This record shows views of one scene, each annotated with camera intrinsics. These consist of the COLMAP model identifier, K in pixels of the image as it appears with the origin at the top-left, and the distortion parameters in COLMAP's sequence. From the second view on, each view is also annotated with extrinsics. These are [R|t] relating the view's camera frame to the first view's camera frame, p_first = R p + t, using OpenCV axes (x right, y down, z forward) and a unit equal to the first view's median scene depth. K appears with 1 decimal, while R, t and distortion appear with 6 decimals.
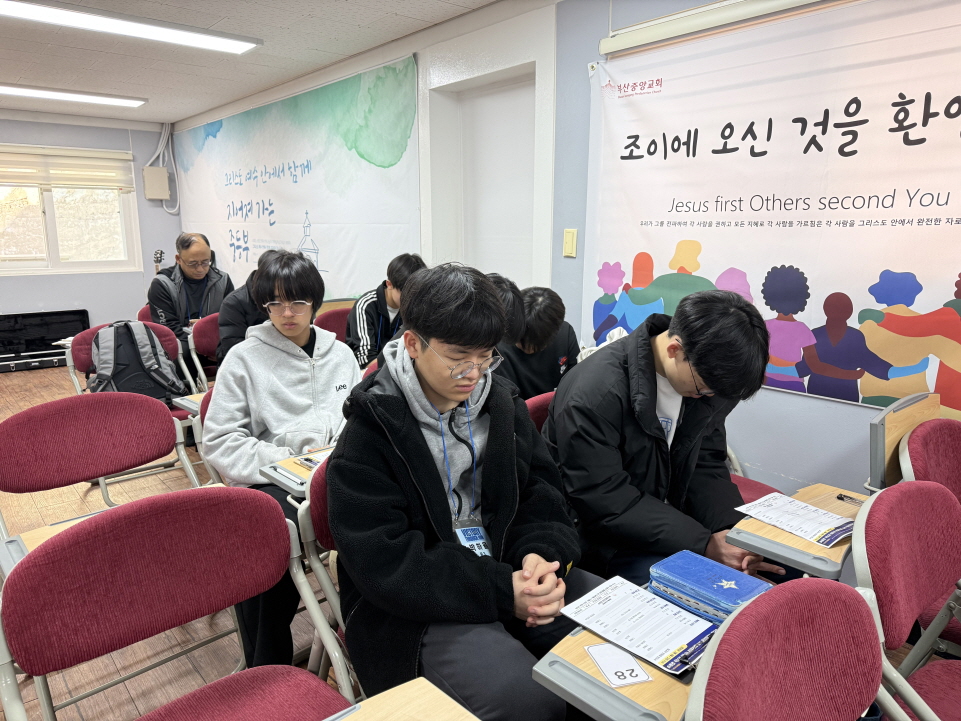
lens RADIAL K [[682.2, 0, 485.7], [0, 682.2, 365.0], [0, 0, 1]] dist [0.039299, -0.035171]
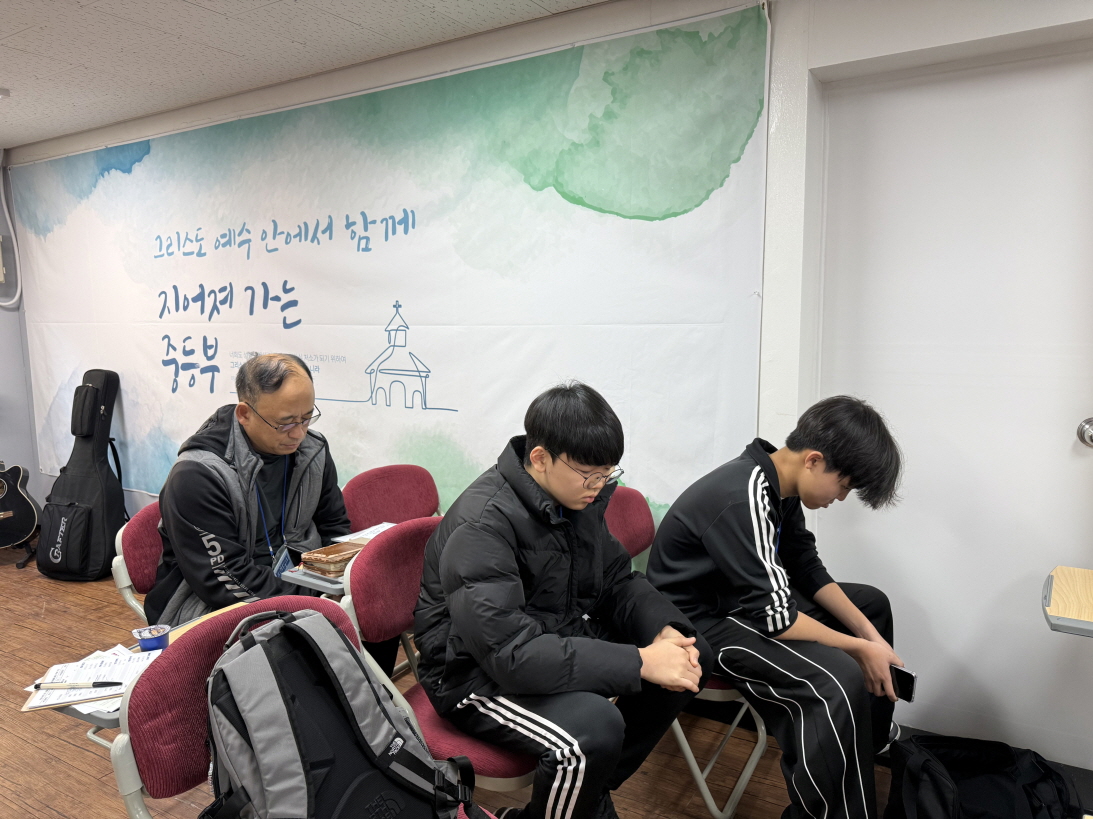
lens RADIAL K [[775.9, 0, 554.3], [0, 775.9, 418.4], [0, 0, 1]] dist [0.039299, -0.035171]
pose [[0.949069, -0.055966, 0.310059, -0.401833], [0.076185, 0.995658, -0.053482, -0.105914], [-0.305719, 0.074380, 0.949212, 0.449384]]
